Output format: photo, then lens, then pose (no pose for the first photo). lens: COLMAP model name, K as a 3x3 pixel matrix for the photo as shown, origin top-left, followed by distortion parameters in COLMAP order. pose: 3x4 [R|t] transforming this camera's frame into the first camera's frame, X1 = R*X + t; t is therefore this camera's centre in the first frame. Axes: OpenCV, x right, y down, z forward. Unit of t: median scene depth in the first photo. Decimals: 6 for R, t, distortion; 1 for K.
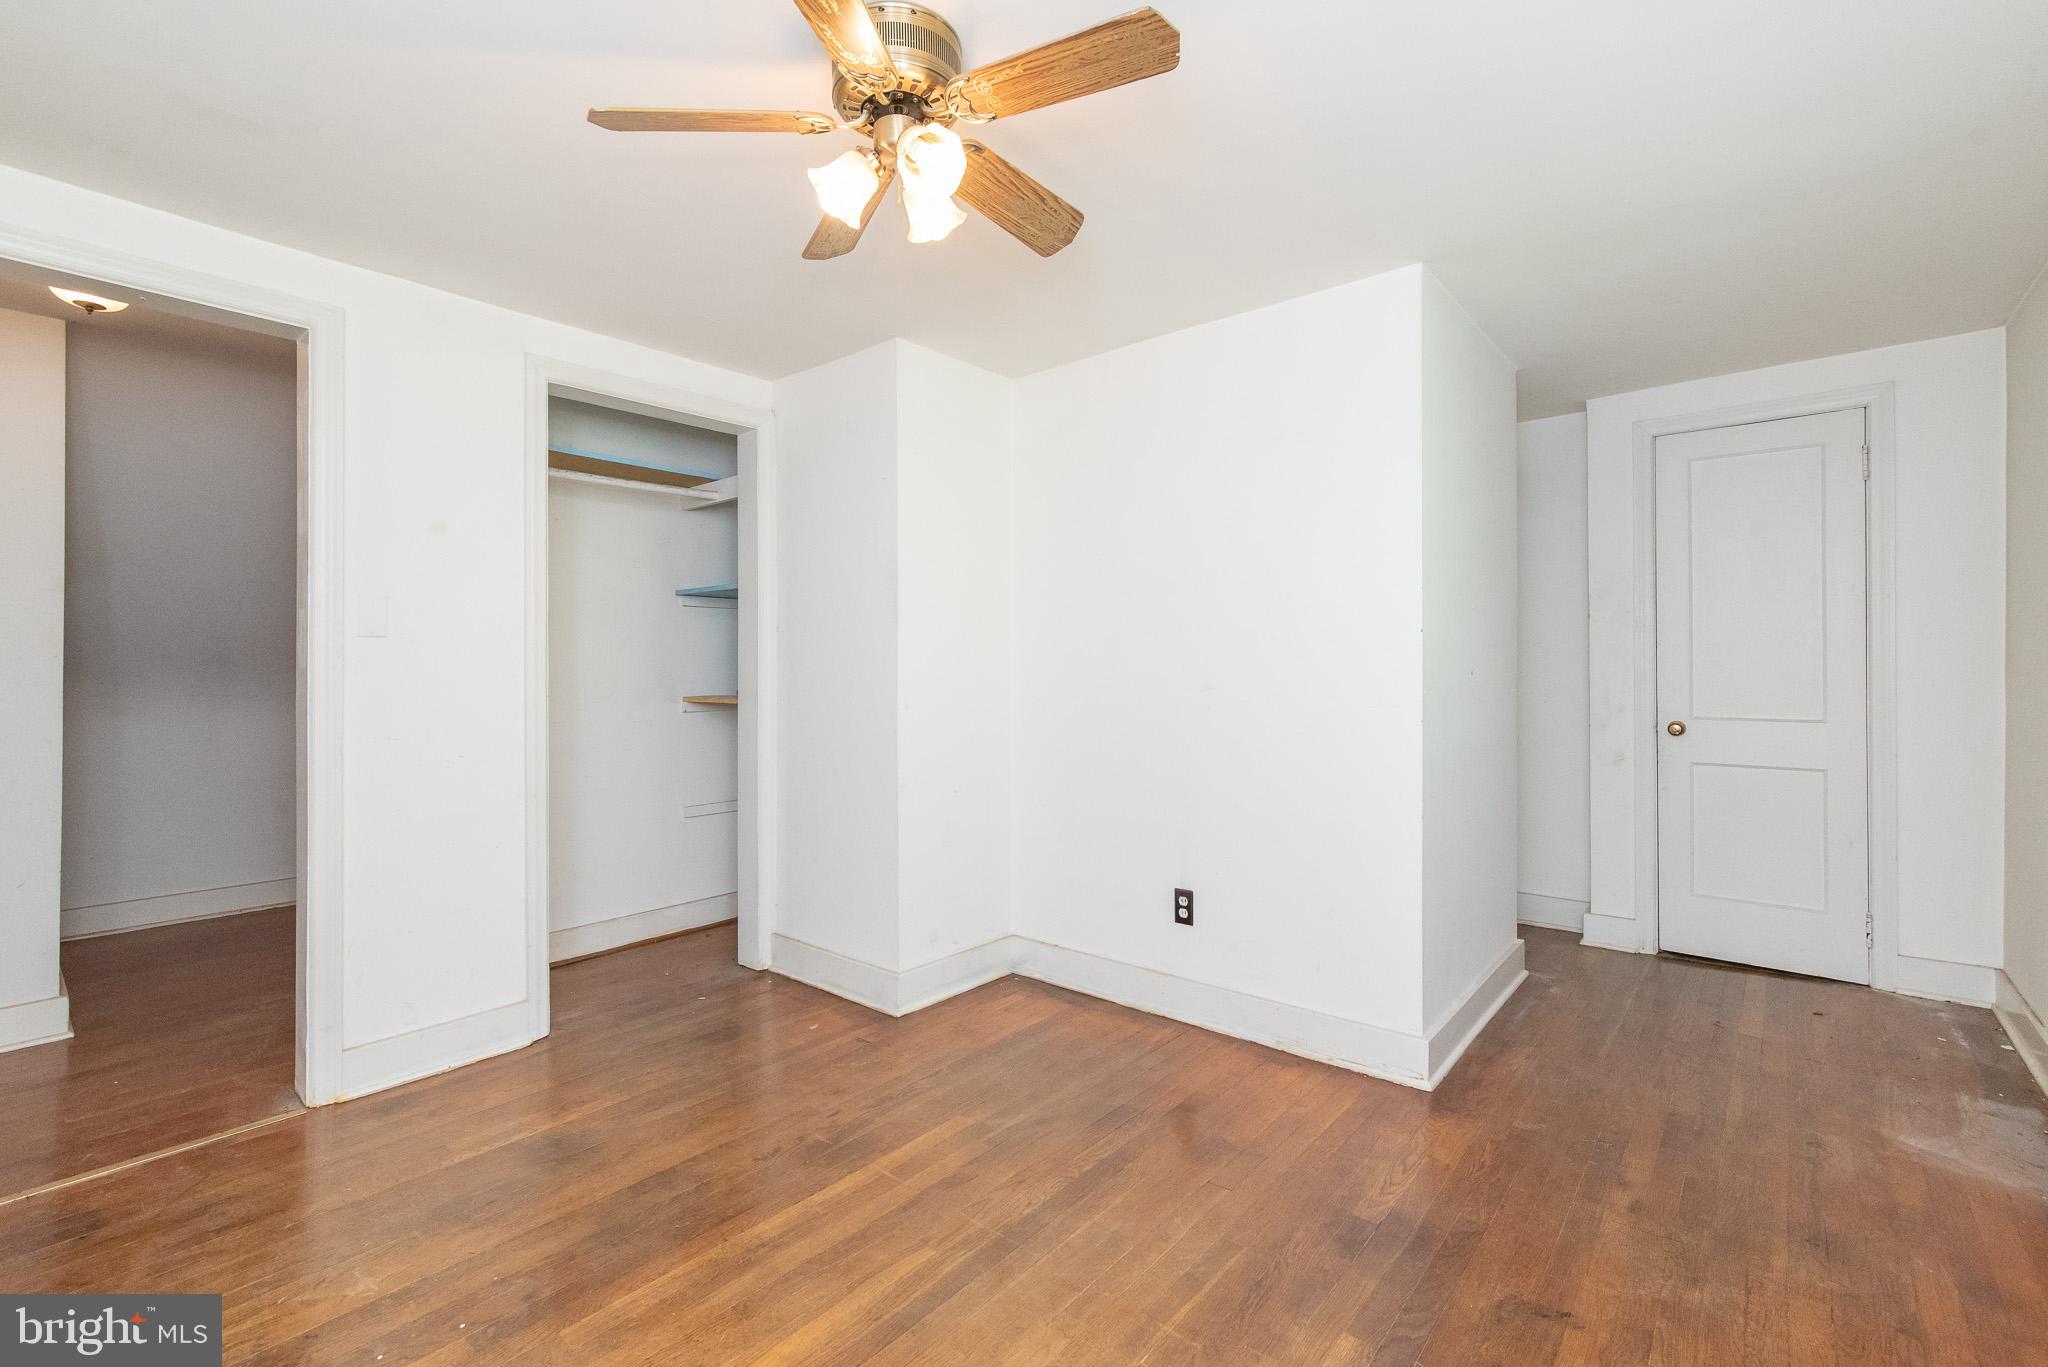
lens RADIAL K [[901.9, 0, 1012.2], [0, 901.9, 674.0], [0, 0, 1]] dist [0.000914, -0.000854]
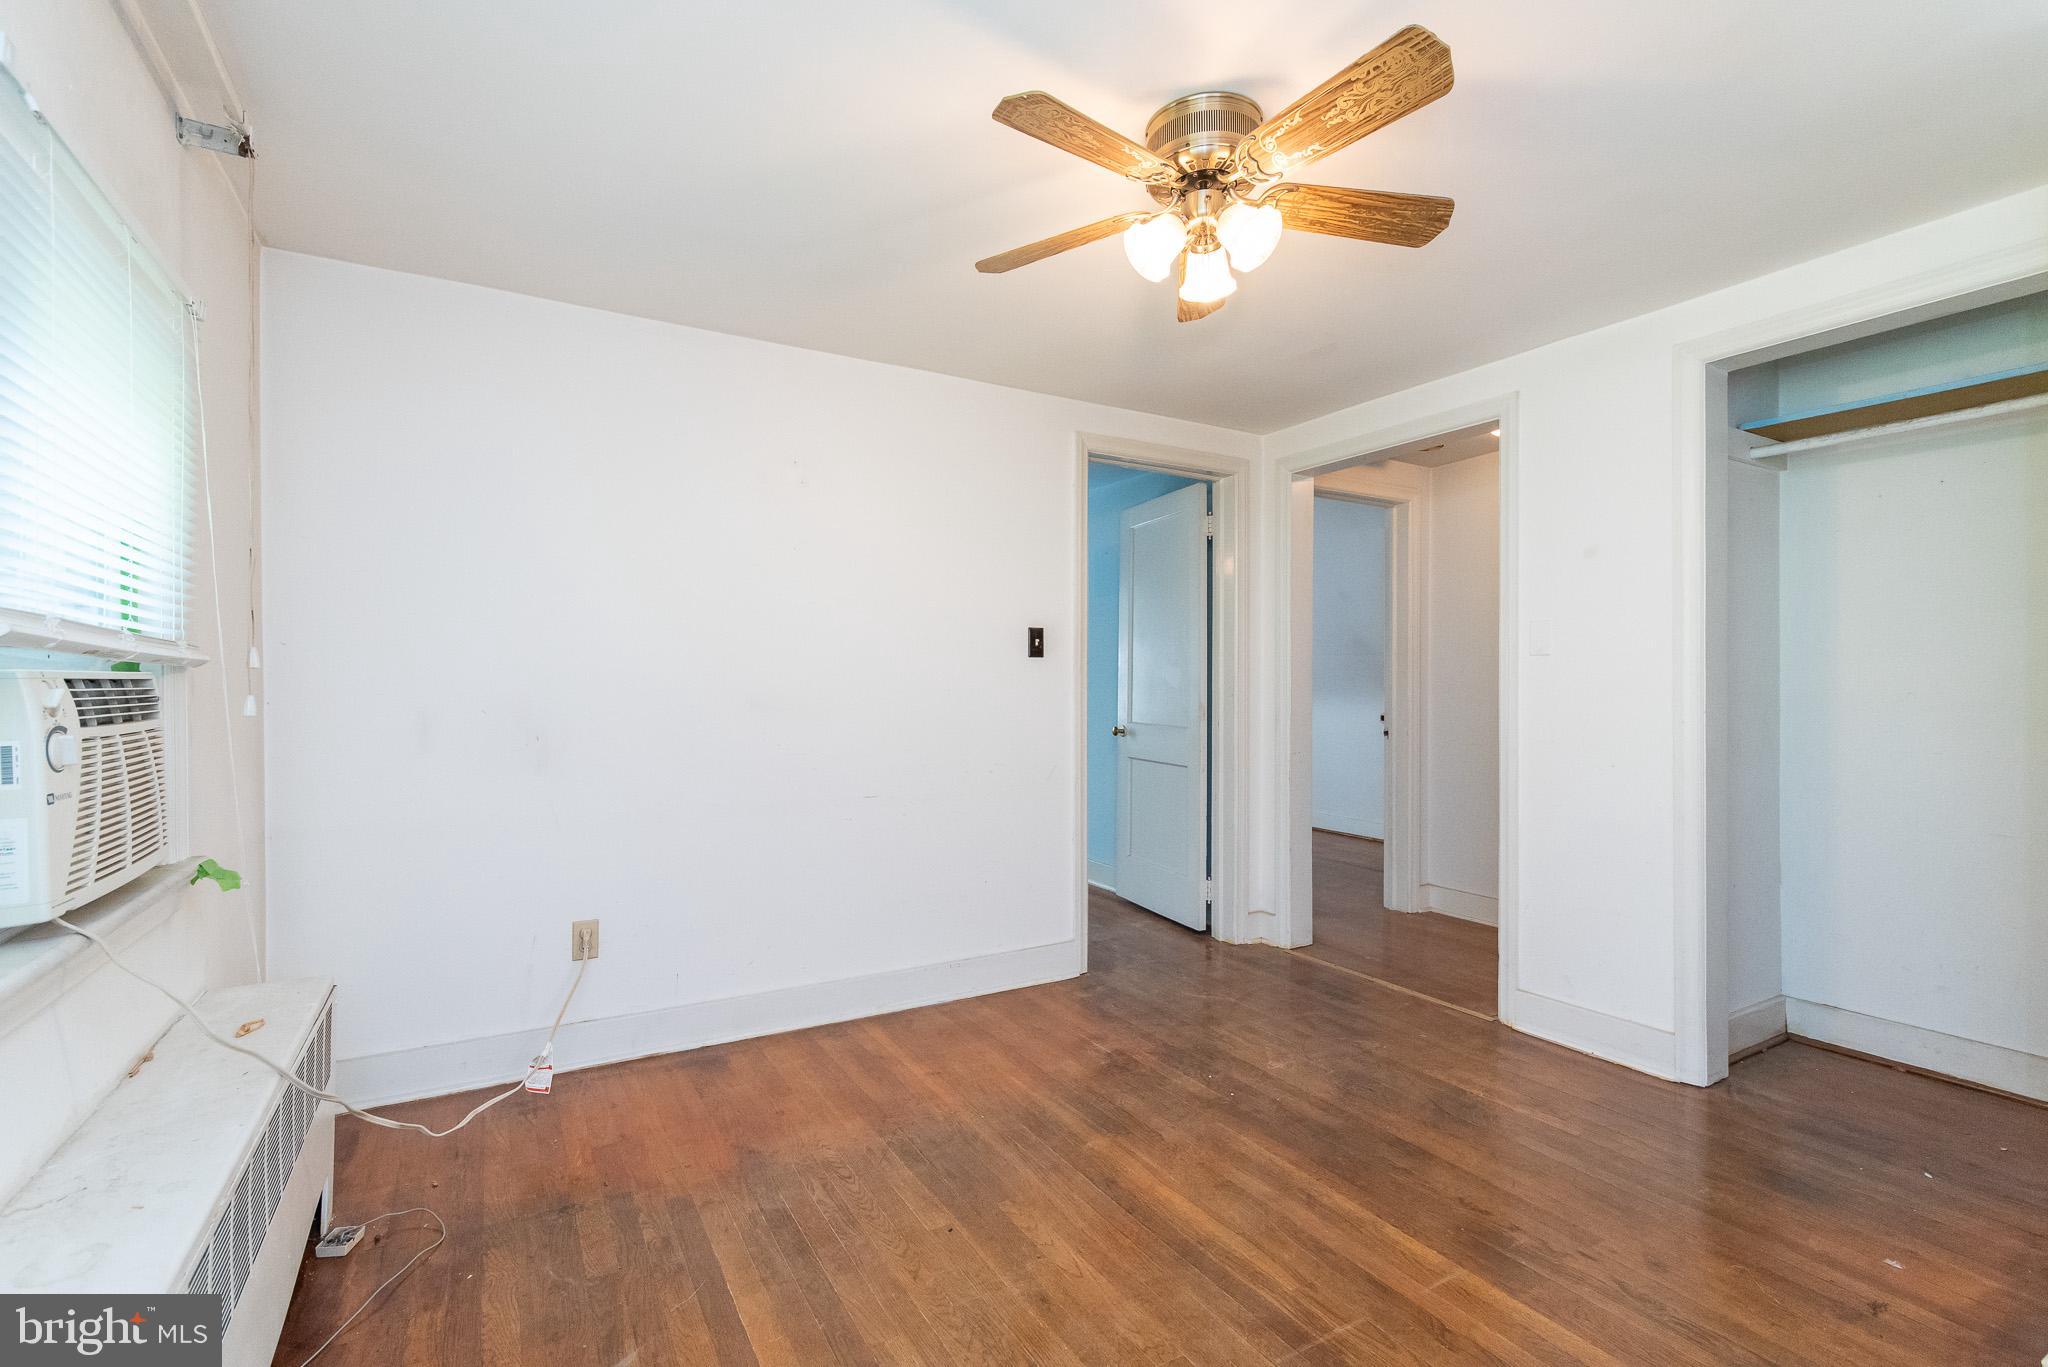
lens RADIAL K [[901.9, 0, 1004.7], [0, 901.9, 689.0], [0, 0, 1]] dist [0.000914, -0.000854]
pose [[-0.335652, 0.005551, -0.941970, 0.761510], [-0.006383, 0.999946, 0.008167, -0.002245], [0.941964, 0.008754, -0.335599, 0.856559]]
